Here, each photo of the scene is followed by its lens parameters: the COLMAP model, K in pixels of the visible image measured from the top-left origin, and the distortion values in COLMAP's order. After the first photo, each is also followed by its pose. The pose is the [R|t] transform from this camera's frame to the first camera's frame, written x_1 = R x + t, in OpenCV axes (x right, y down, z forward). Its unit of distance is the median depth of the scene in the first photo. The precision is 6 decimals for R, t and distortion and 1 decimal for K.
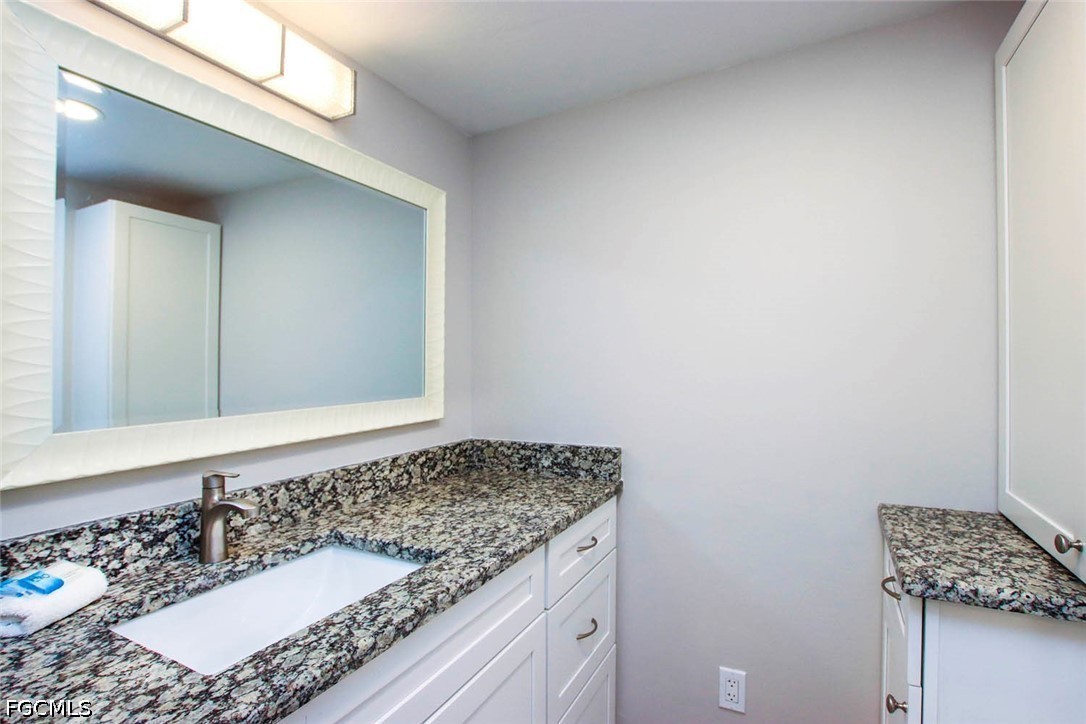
lens RADIAL K [[514.1, 0, 541.7], [0, 514.1, 366.8], [0, 0, 1]] dist [-0.027169, 0.004258]
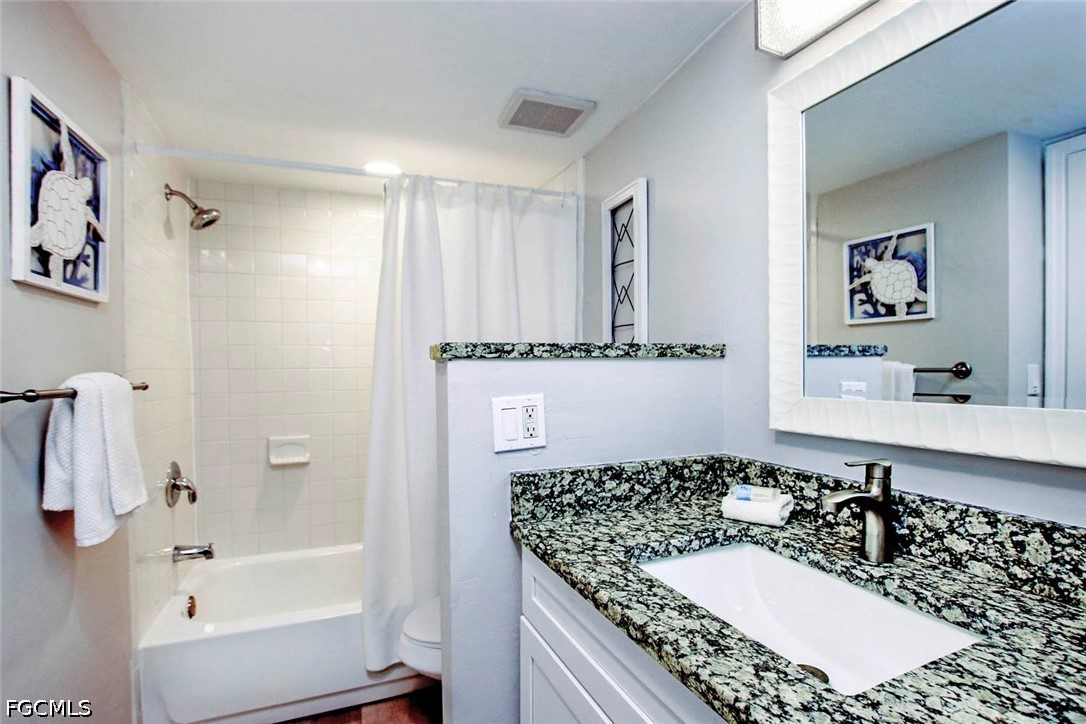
lens RADIAL K [[514.1, 0, 539.1], [0, 514.1, 362.1], [0, 0, 1]] dist [-0.027169, 0.004258]
pose [[-0.635861, 0.013310, -0.771689, 0.444110], [0.019031, 0.999818, 0.001563, 0.026681], [0.771569, -0.013692, -0.635998, 1.216541]]
